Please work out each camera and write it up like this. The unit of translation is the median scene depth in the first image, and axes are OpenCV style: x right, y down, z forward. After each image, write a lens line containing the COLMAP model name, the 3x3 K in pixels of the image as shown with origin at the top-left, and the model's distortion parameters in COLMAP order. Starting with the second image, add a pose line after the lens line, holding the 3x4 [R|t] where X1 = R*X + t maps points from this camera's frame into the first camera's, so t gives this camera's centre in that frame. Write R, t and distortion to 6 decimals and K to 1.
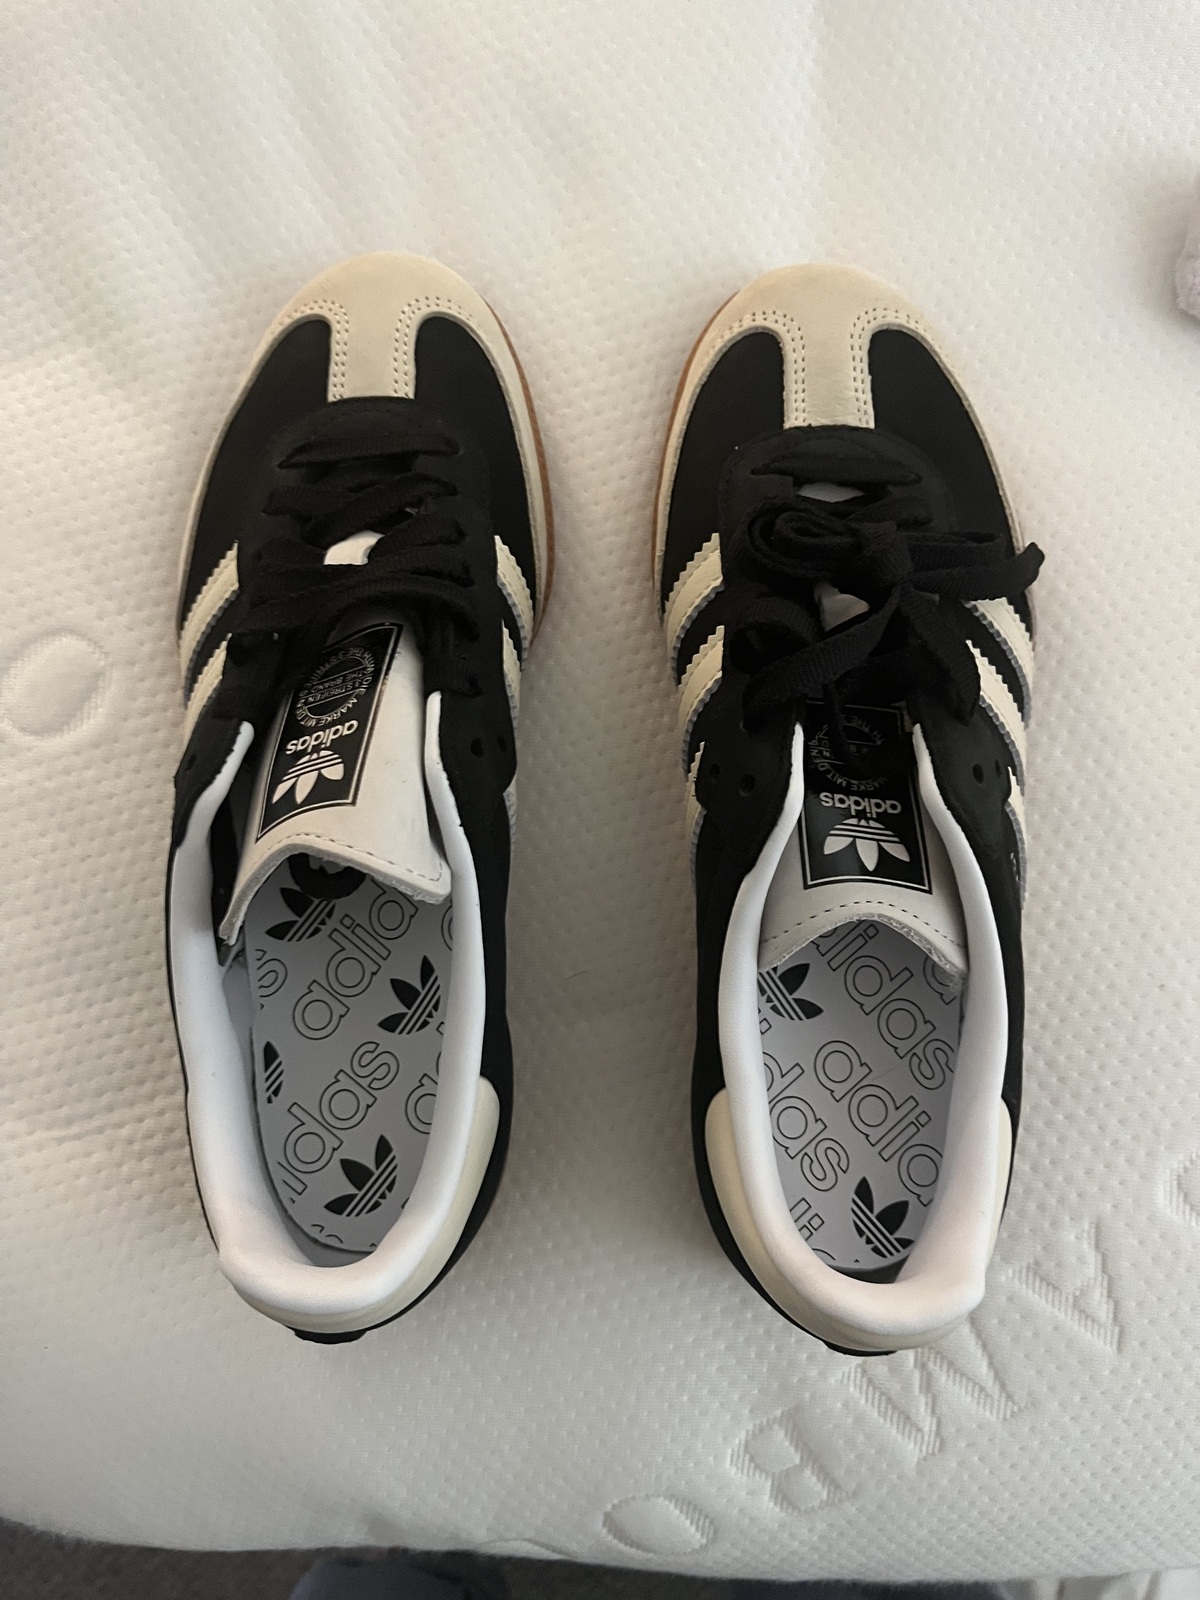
lens RADIAL K [[1526.9, 0, 600.0], [0, 1526.9, 800.0], [0, 0, 1]] dist [0.005505, 0.006538]
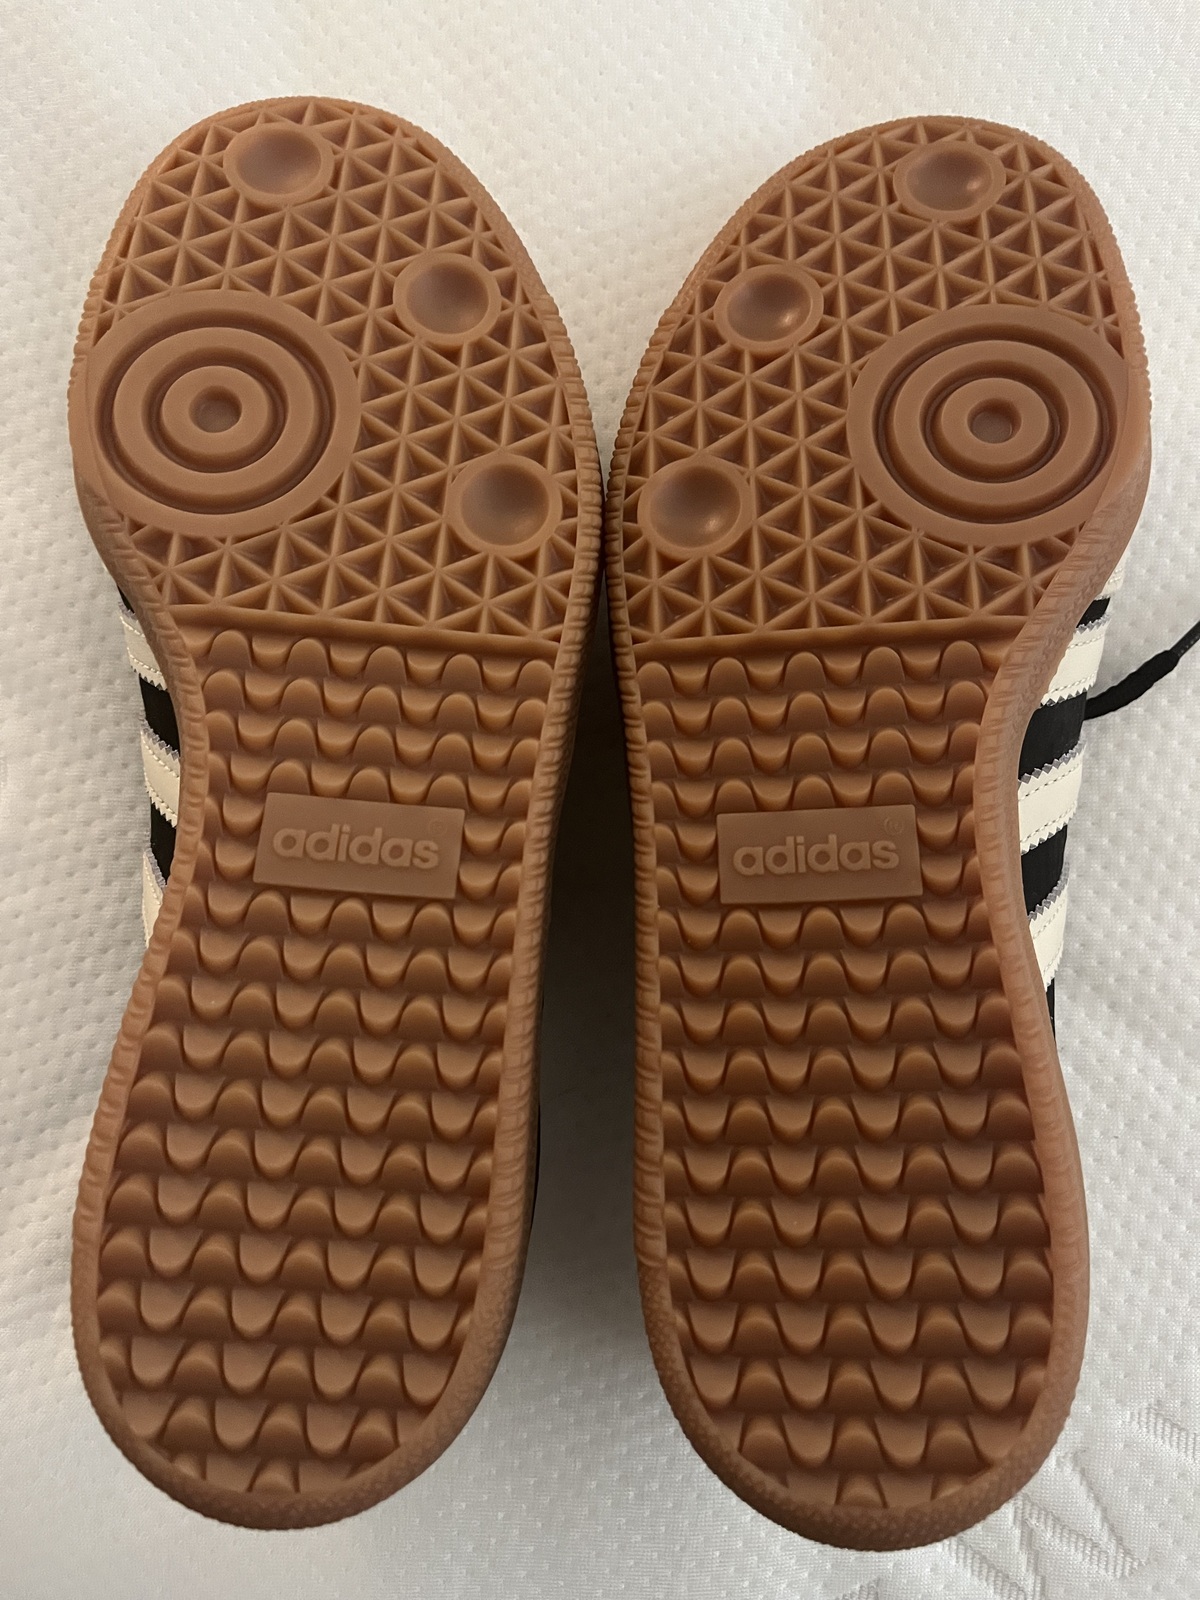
lens RADIAL K [[1526.9, 0, 600.0], [0, 1526.9, 800.0], [0, 0, 1]] dist [0.005505, 0.006538]
pose [[0.997661, -0.068244, -0.003884, 0.015438], [0.067903, 0.995992, -0.058215, 0.009109], [0.007842, 0.057815, 0.998296, 0.260514]]
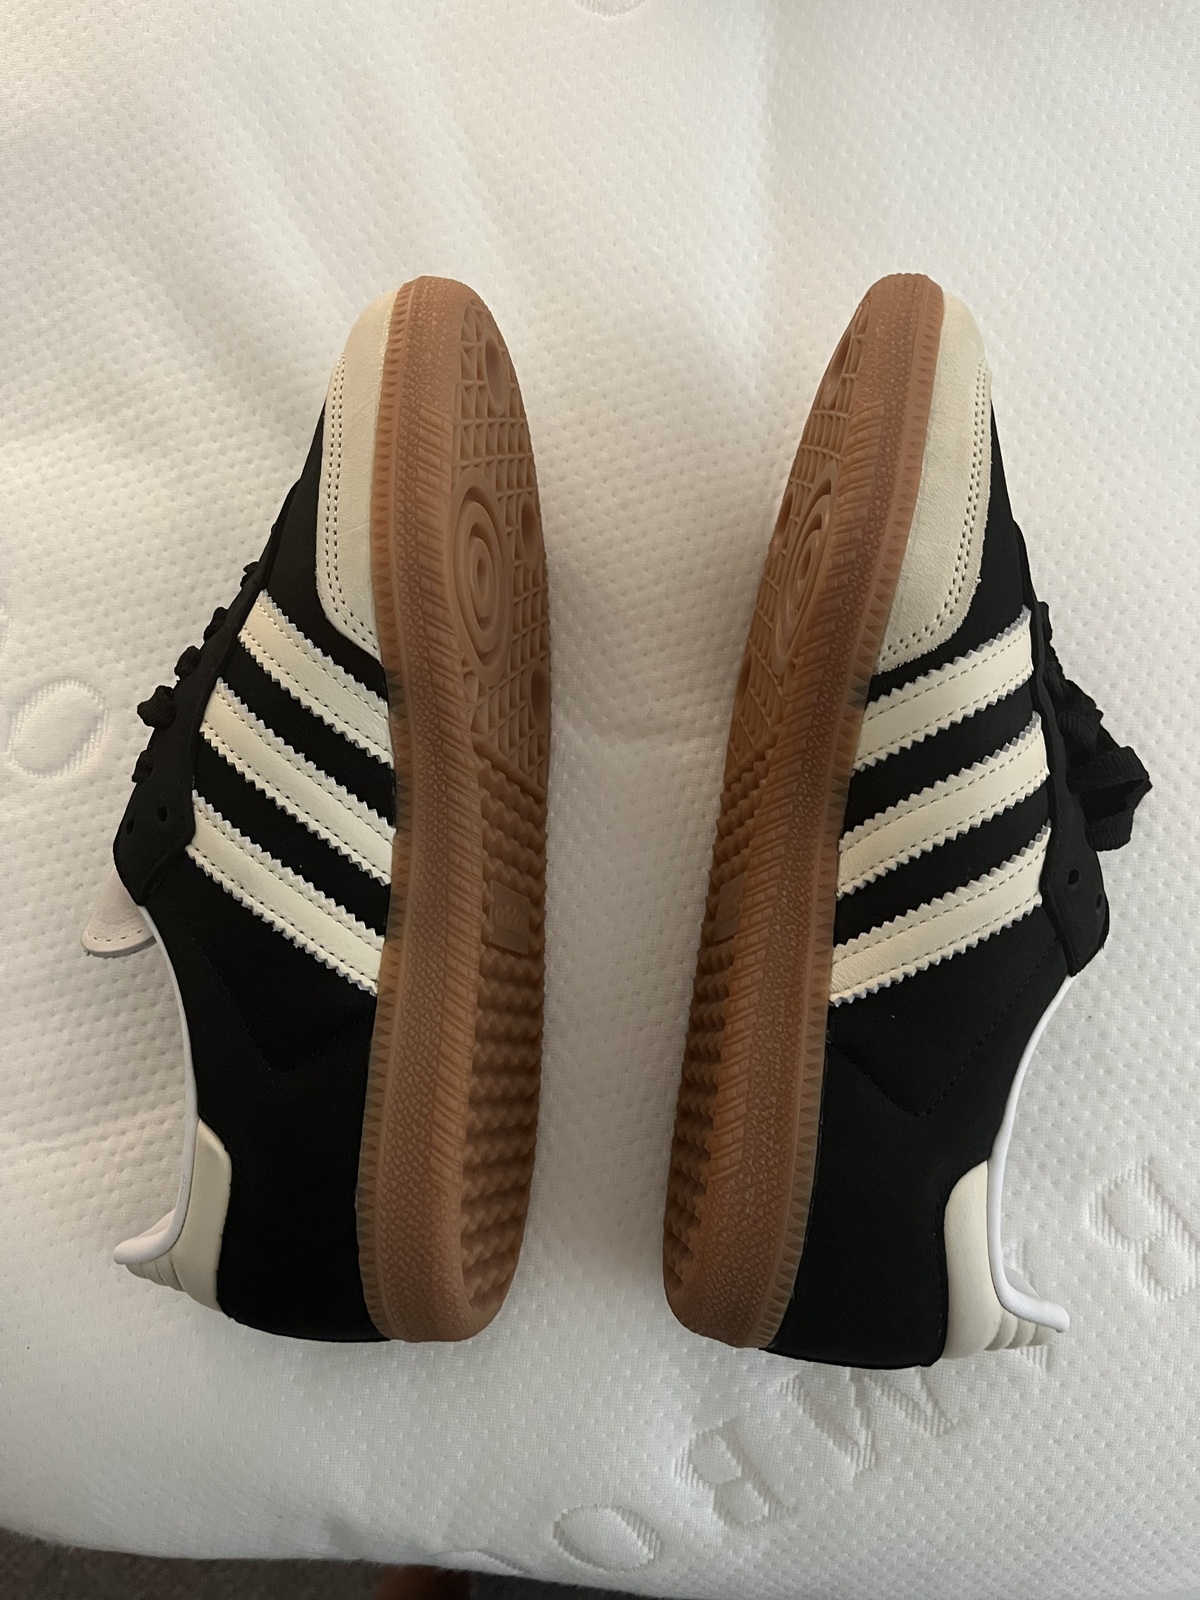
lens RADIAL K [[1526.9, 0, 600.0], [0, 1526.9, 800.0], [0, 0, 1]] dist [0.005505, 0.006538]
pose [[0.999433, 0.011197, 0.031752, -0.005059], [-0.010551, 0.999735, -0.020463, -0.004676], [-0.031973, 0.020117, 0.999286, -0.081586]]
